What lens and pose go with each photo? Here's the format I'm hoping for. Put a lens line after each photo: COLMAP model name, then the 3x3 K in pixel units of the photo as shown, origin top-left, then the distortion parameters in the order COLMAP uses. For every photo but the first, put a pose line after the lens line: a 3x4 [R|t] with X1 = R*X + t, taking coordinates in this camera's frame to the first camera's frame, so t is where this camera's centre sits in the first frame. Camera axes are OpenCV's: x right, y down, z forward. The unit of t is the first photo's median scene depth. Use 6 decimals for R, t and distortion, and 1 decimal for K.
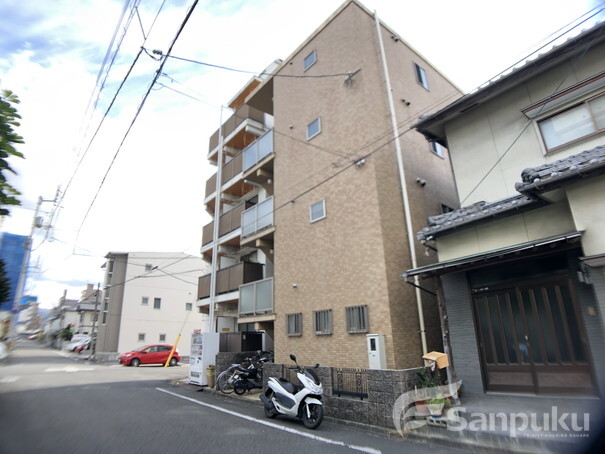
lens RADIAL K [[351.1, 0, 301.4], [0, 351.1, 206.8], [0, 0, 1]] dist [-0.092185, 0.002921]
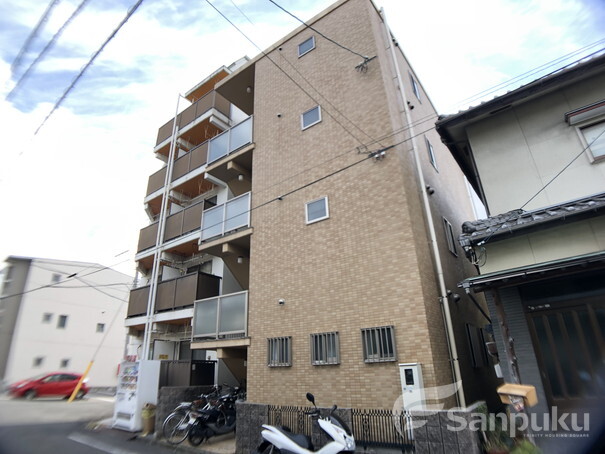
lens RADIAL K [[351.1, 0, 301.4], [0, 351.1, 206.8], [0, 0, 1]] dist [-0.092185, 0.002921]
pose [[0.971611, 0.102653, 0.213154, -0.157201], [-0.085048, 0.992285, -0.090203, 0.077839], [-0.220769, 0.069514, 0.972846, 0.201519]]
